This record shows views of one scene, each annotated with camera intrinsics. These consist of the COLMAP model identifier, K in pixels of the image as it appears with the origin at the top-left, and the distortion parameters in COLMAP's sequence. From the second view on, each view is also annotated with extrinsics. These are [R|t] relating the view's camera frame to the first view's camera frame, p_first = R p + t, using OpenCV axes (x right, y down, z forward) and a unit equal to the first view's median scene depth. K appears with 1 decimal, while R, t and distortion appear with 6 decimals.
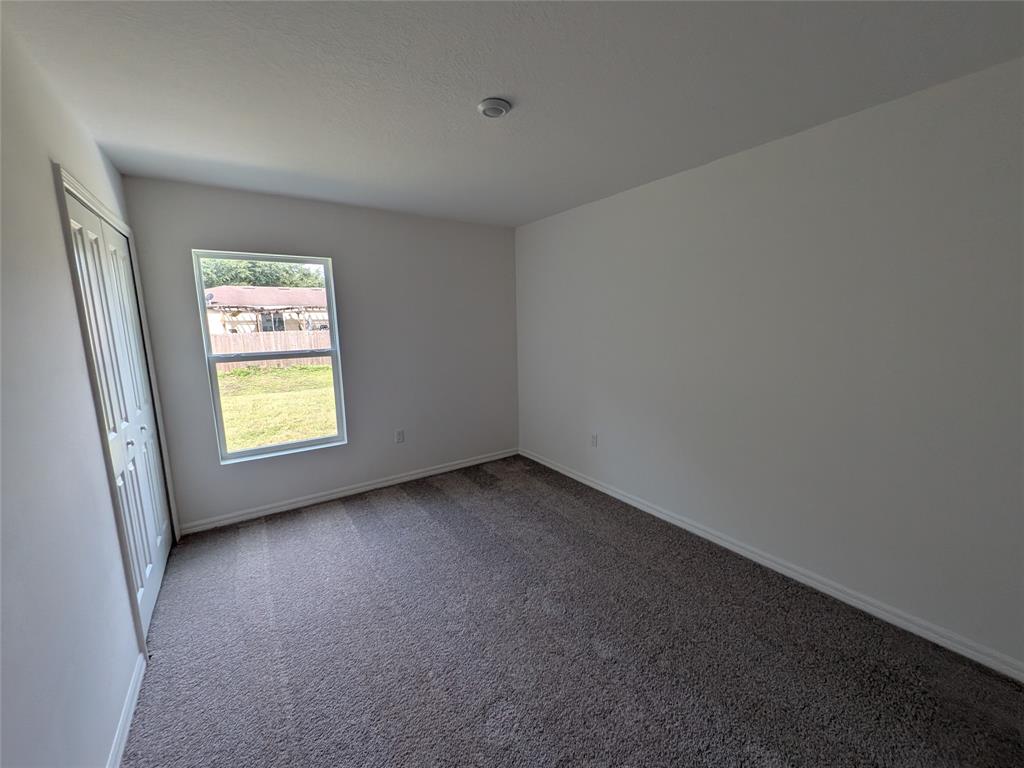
lens RADIAL K [[404.4, 0, 511.3], [0, 404.4, 379.6], [0, 0, 1]] dist [0.001252, -0.000573]
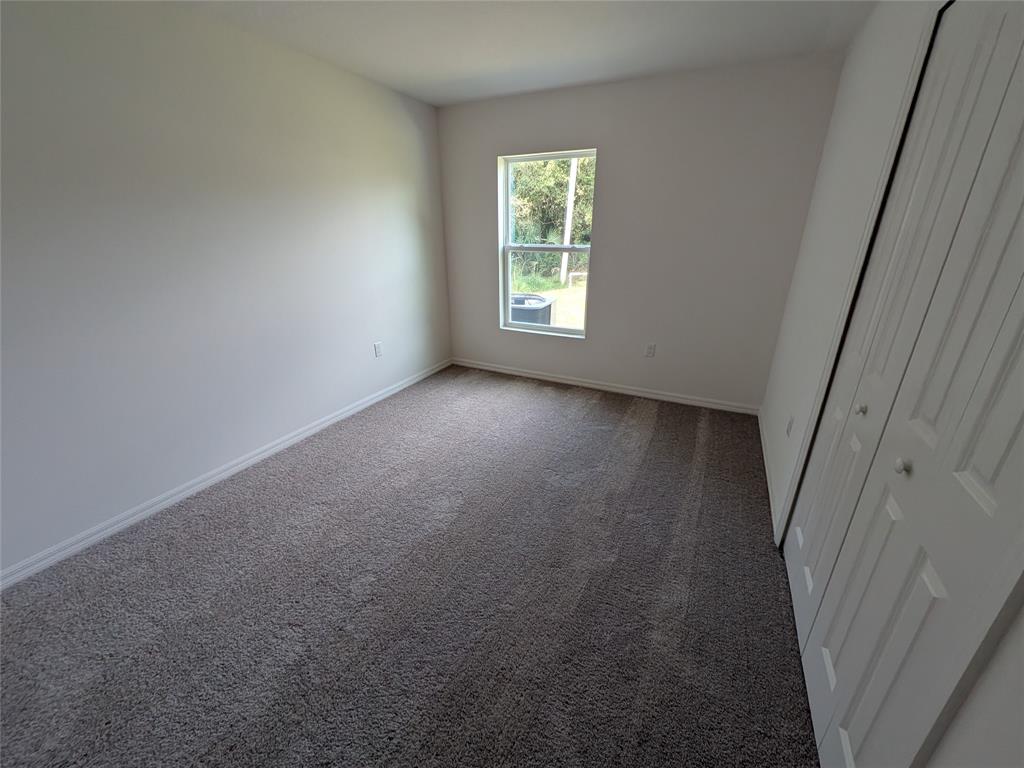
lens RADIAL K [[404.4, 0, 511.3], [0, 404.4, 379.6], [0, 0, 1]] dist [0.001252, -0.000573]
pose [[0.483328, 0.323219, -0.813587, 0.607533], [-0.133624, 0.945695, 0.296321, -0.047277], [0.865181, -0.034506, 0.500271, 0.449909]]
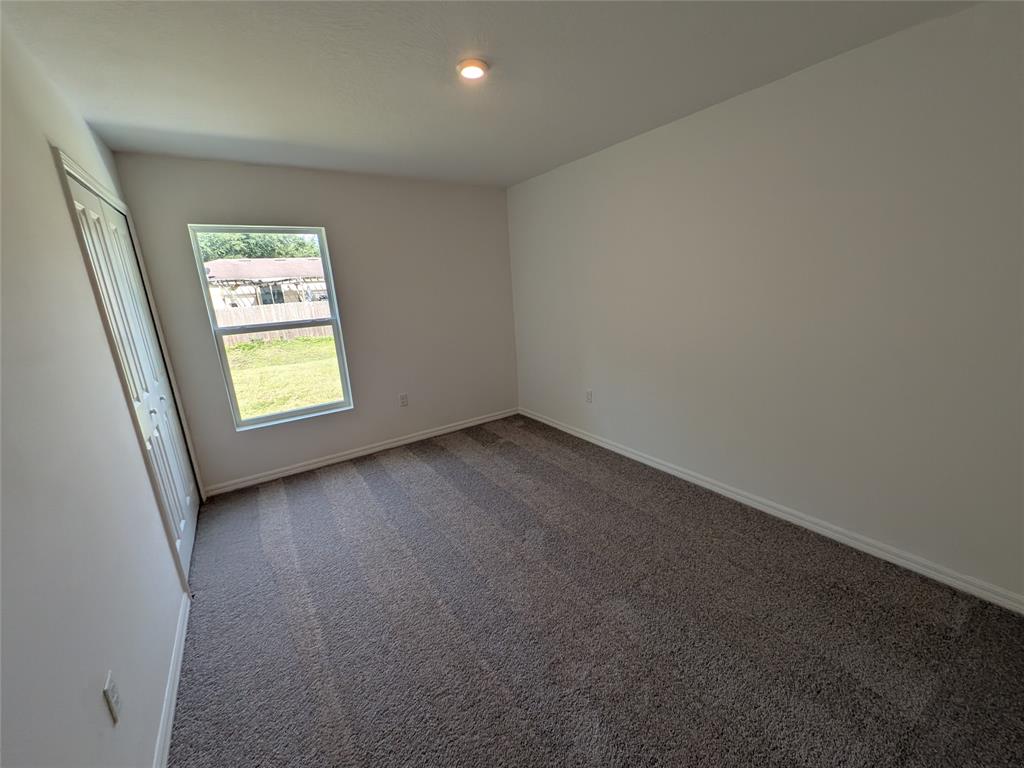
lens RADIAL K [[404.4, 0, 511.3], [0, 404.4, 379.6], [0, 0, 1]] dist [0.001252, -0.000573]
pose [[0.999251, -0.036906, -0.011637, 0.026601], [0.037788, 0.995405, 0.087979, 0.010504], [0.008337, -0.088353, 0.996054, -0.052200]]
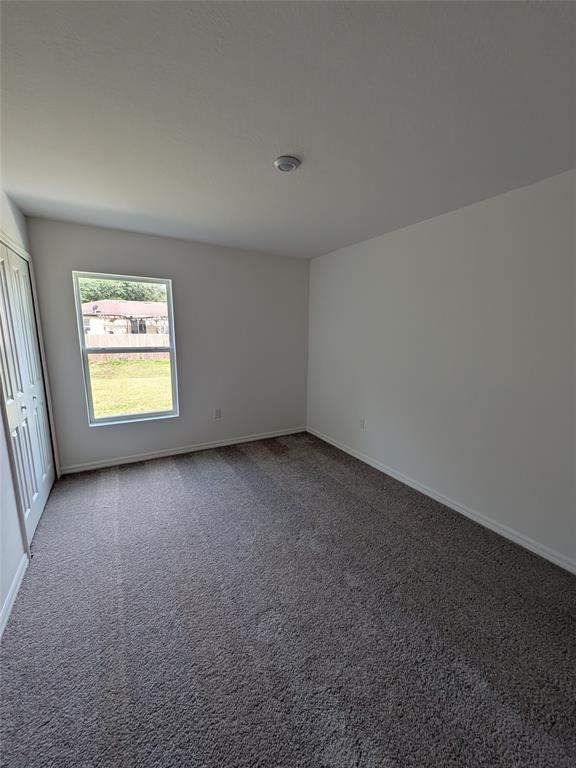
lens RADIAL K [[303.3, 0, 288.0], [0, 303.3, 384.0], [0, 0, 1]] dist [0.001252, -0.000573]
pose [[0.996402, 0.044070, -0.072387, 0.046838], [-0.042013, 0.998675, 0.029704, 0.003461], [0.073601, -0.026556, 0.996934, 0.007971]]
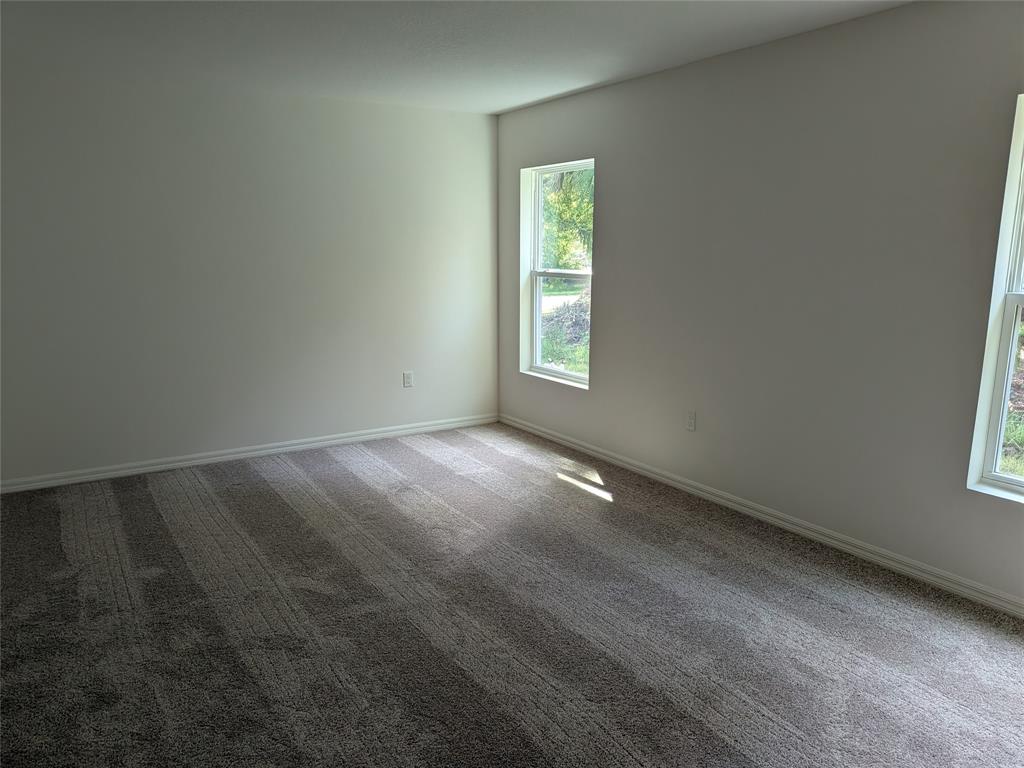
lens RADIAL K [[732.3, 0, 509.6], [0, 732.3, 401.8], [0, 0, 1]] dist [0.081121, -0.140337]
pose [[-0.027228, 0.207959, -0.977759, 1.568957], [-0.177027, 0.961658, 0.209464, -0.150182], [0.983829, 0.178793, 0.010631, 1.250282]]
